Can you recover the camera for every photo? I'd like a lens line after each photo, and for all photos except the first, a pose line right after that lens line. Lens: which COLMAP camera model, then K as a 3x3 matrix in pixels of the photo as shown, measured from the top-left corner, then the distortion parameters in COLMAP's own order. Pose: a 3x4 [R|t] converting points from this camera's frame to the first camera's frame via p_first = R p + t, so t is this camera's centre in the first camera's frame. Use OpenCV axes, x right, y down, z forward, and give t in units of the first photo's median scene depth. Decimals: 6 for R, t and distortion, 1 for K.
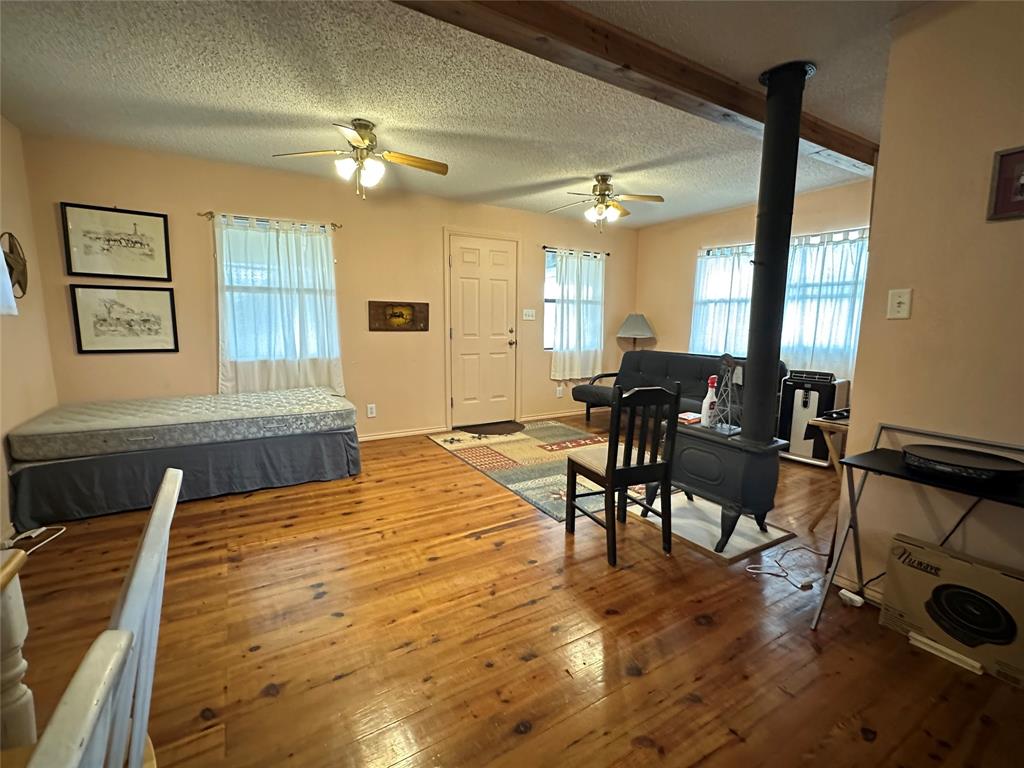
lens RADIAL K [[448.0, 0, 512.0], [0, 448.0, 384.0], [0, 0, 1]] dist [0.011084, -0.000232]
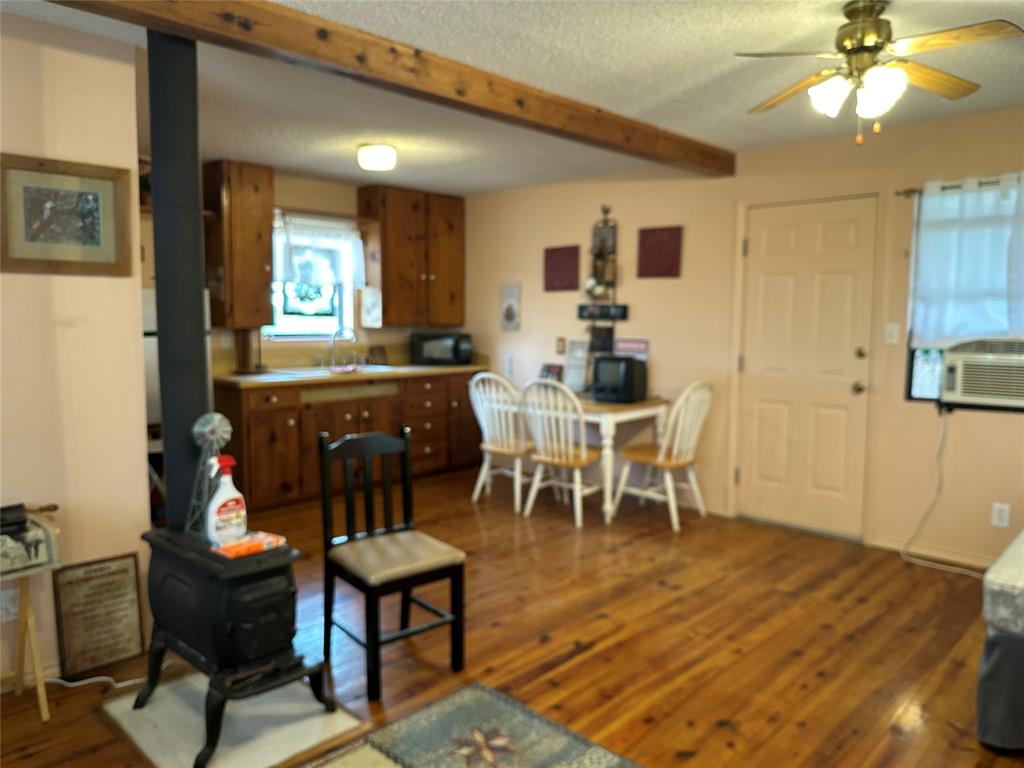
lens RADIAL K [[717.6, 0, 512.0], [0, 717.6, 384.0], [0, 0, 1]] dist [0.046528, -0.070102]
pose [[-0.965032, 0.014274, -0.261743, 0.264108], [-0.047851, 0.972146, 0.229440, -0.274176], [0.257727, 0.233941, -0.937469, 1.560090]]
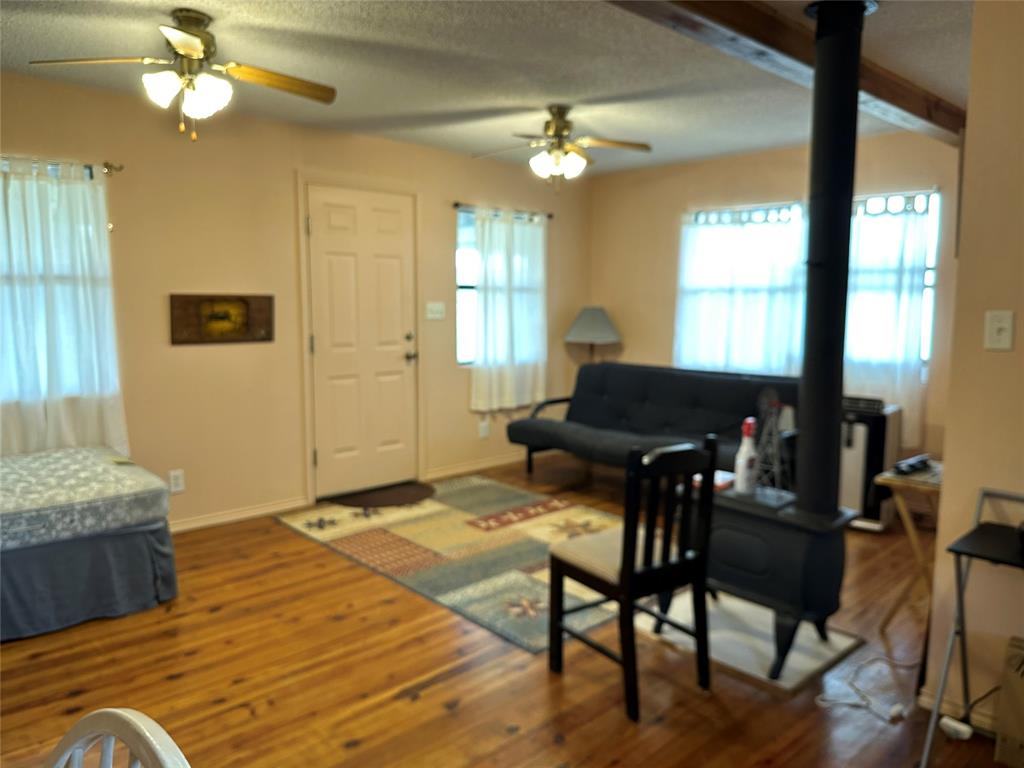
lens RADIAL K [[717.6, 0, 512.0], [0, 717.6, 384.0], [0, 0, 1]] dist [0.046528, -0.070102]
pose [[0.979409, -0.027218, 0.200041, -0.102696], [0.031410, 0.999348, -0.017814, -0.051320], [-0.199425, 0.023730, 0.979626, -0.009148]]
